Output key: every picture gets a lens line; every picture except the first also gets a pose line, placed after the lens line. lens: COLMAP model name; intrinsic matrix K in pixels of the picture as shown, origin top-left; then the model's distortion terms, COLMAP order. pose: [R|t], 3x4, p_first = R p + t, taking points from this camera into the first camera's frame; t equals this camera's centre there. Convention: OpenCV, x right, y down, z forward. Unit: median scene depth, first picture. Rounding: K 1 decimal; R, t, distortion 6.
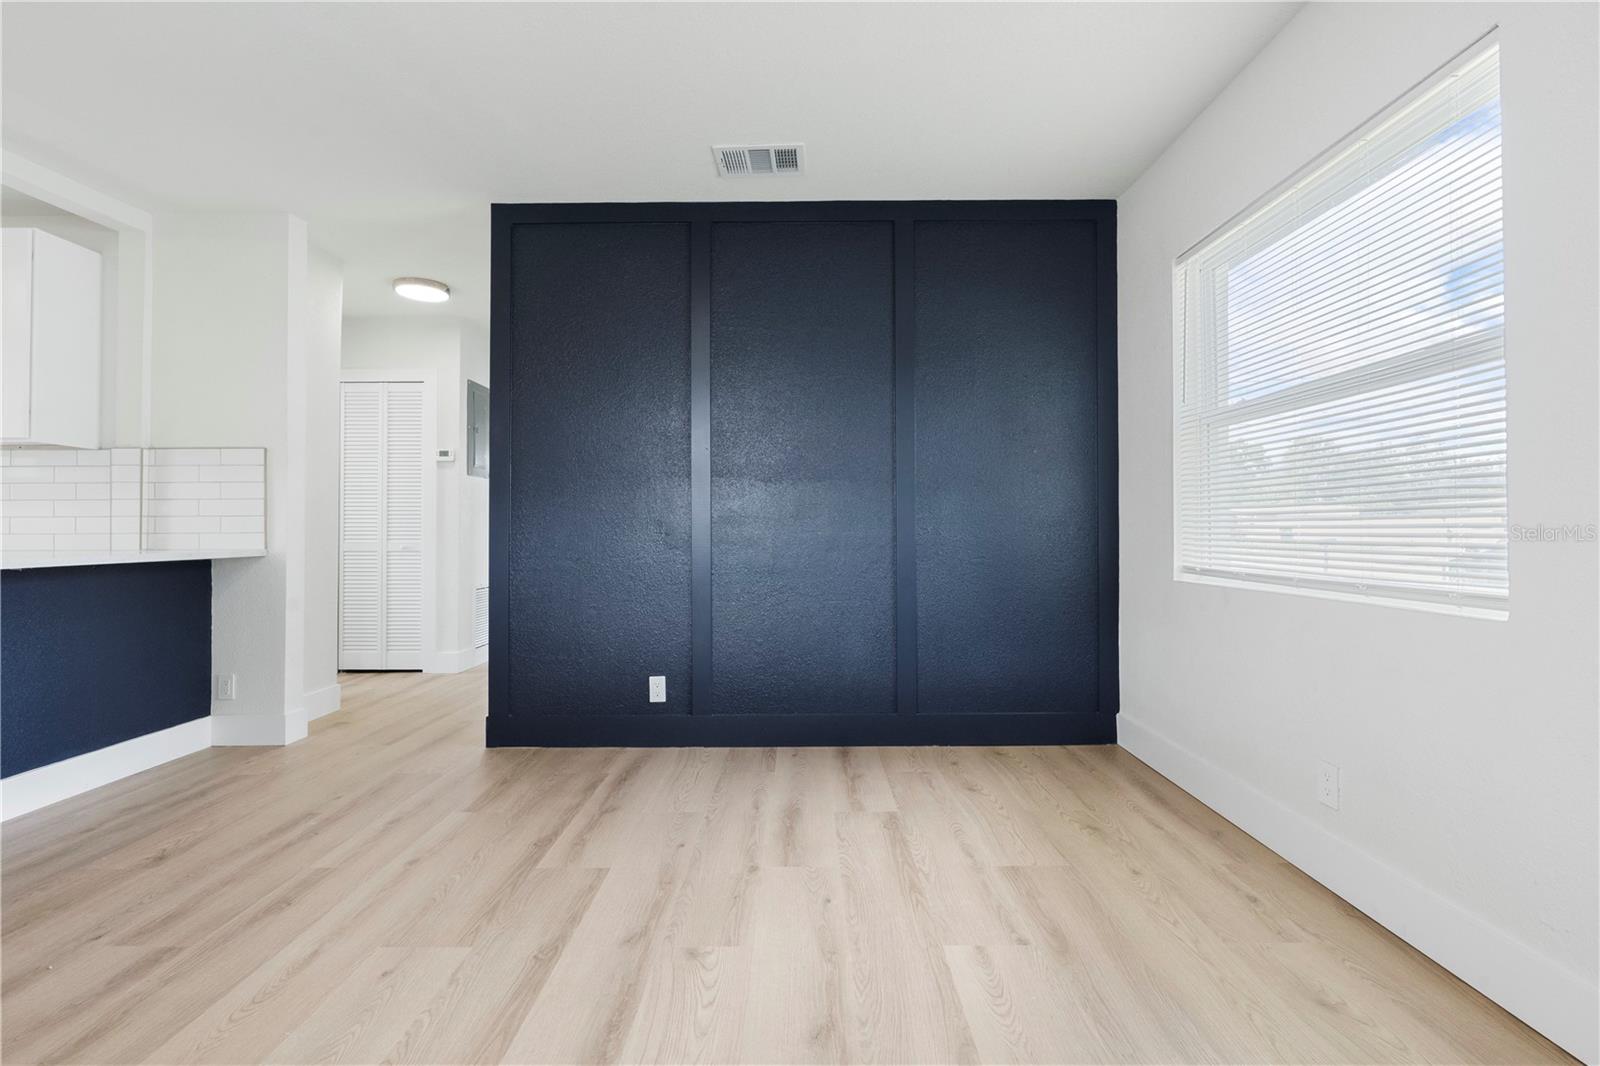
lens RADIAL K [[734.4, 0, 810.6], [0, 734.4, 517.1], [0, 0, 1]] dist [-0.011896, 0.004481]
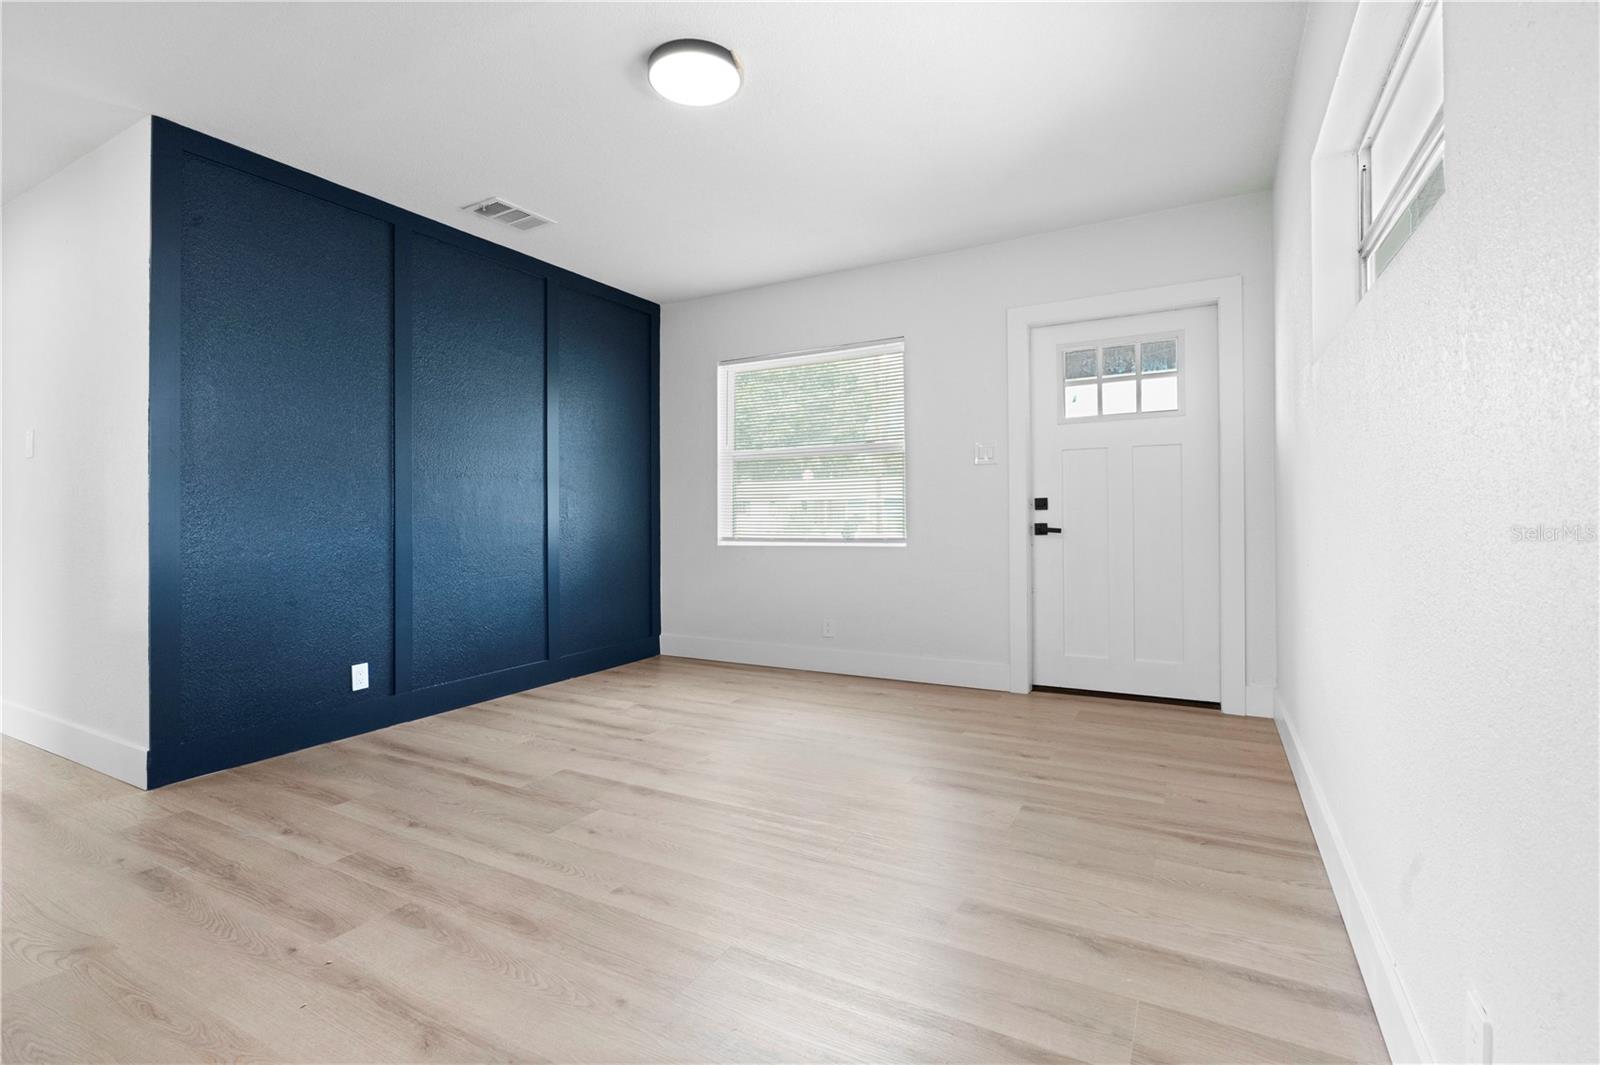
lens RADIAL K [[734.4, 0, 796.0], [0, 734.4, 511.2], [0, 0, 1]] dist [-0.011896, 0.004481]
pose [[0.485448, 0.004212, 0.874255, -0.943597], [-0.005556, 0.999983, -0.001733, 0.006463], [-0.874248, -0.004016, 0.485463, -0.012858]]
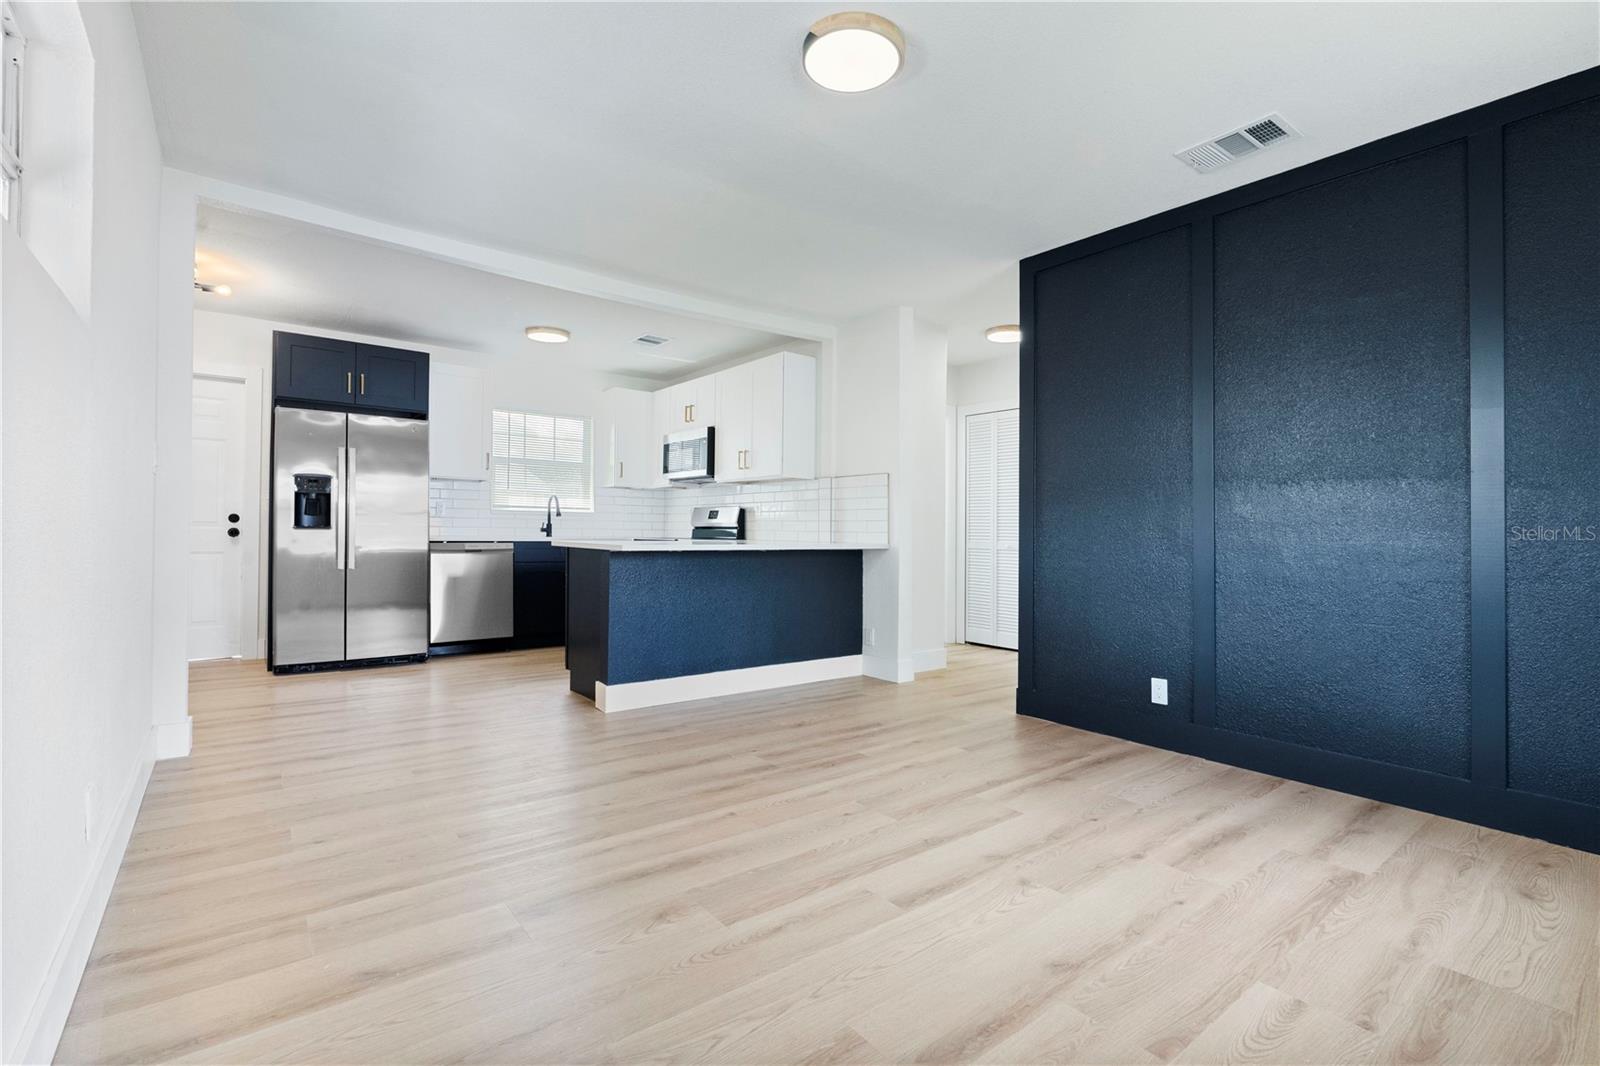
lens RADIAL K [[734.4, 0, 794.8], [0, 734.4, 525.3], [0, 0, 1]] dist [-0.011896, 0.004481]
pose [[0.605970, 0.006507, -0.795461, 0.345539], [-0.002925, 0.999978, 0.005952, -0.000801], [0.795482, -0.001280, 0.605975, -0.022668]]
